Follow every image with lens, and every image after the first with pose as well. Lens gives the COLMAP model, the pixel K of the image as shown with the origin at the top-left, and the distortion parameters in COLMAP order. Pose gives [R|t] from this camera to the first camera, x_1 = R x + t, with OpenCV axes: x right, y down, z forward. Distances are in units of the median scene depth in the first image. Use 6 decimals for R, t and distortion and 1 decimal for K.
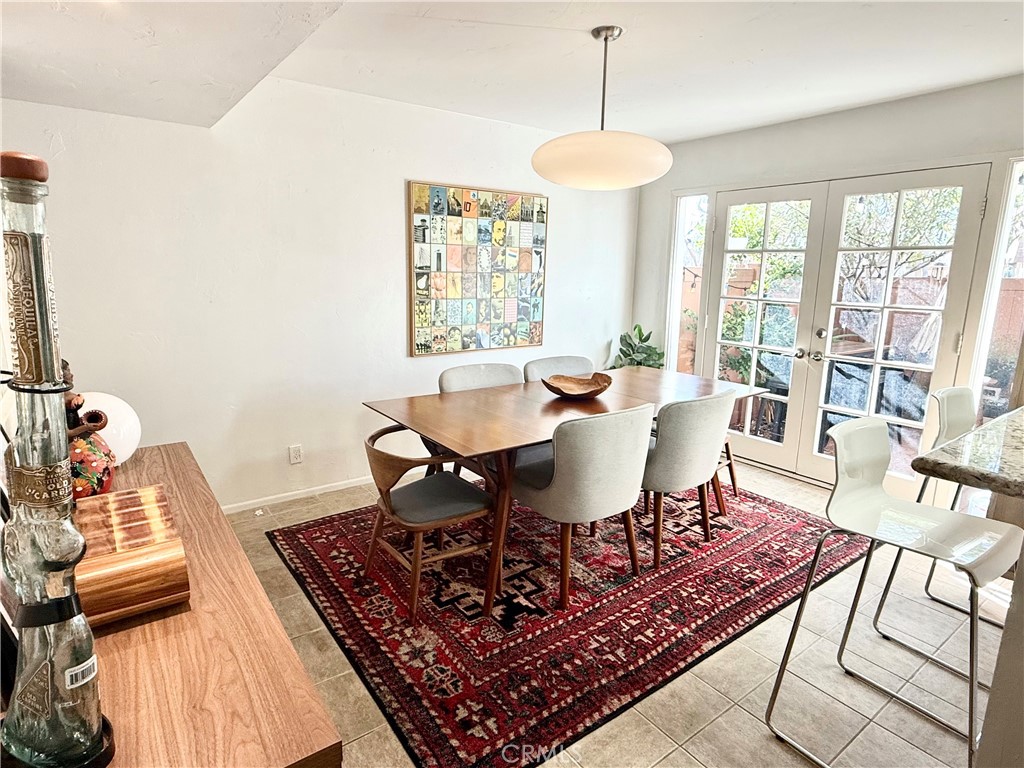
lens RADIAL K [[561.1, 0, 512.0], [0, 561.1, 384.0], [0, 0, 1]] dist [0.000929, 0.000114]
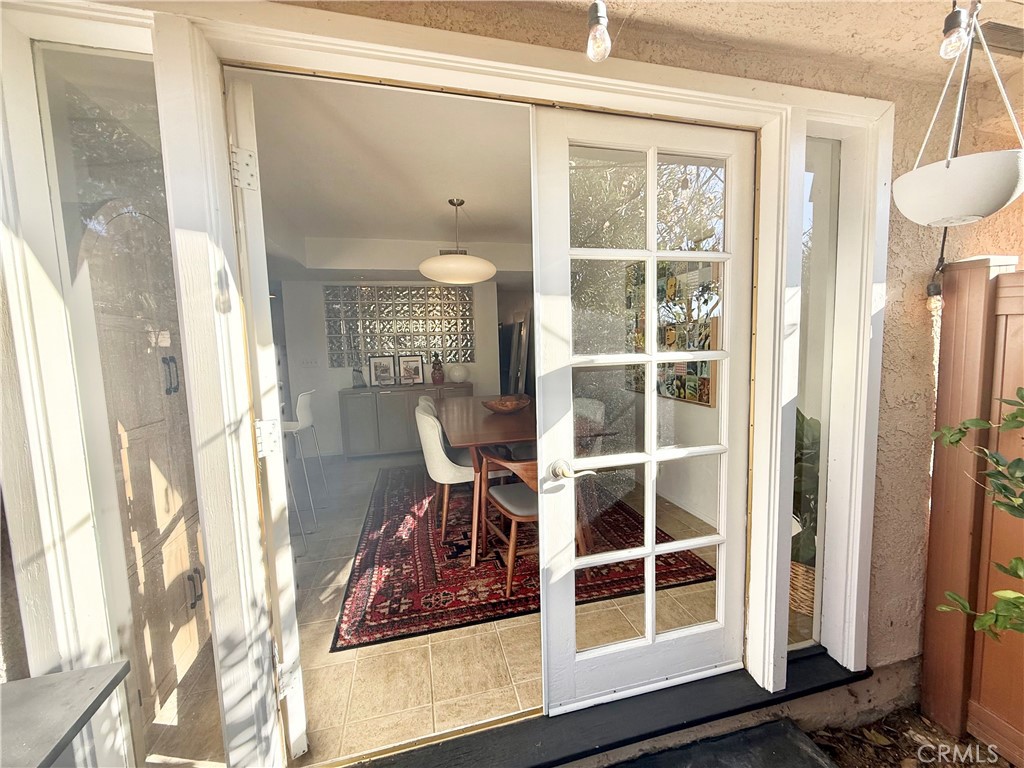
lens RADIAL K [[405.4, 0, 512.0], [0, 405.4, 384.0], [0, 0, 1]] dist [-0.003167, -0.000684]
pose [[-0.372515, 0.090534, -0.923600, 0.775586], [-0.169988, 0.971735, 0.163813, -0.160736], [0.912325, 0.218024, -0.346596, 0.981635]]
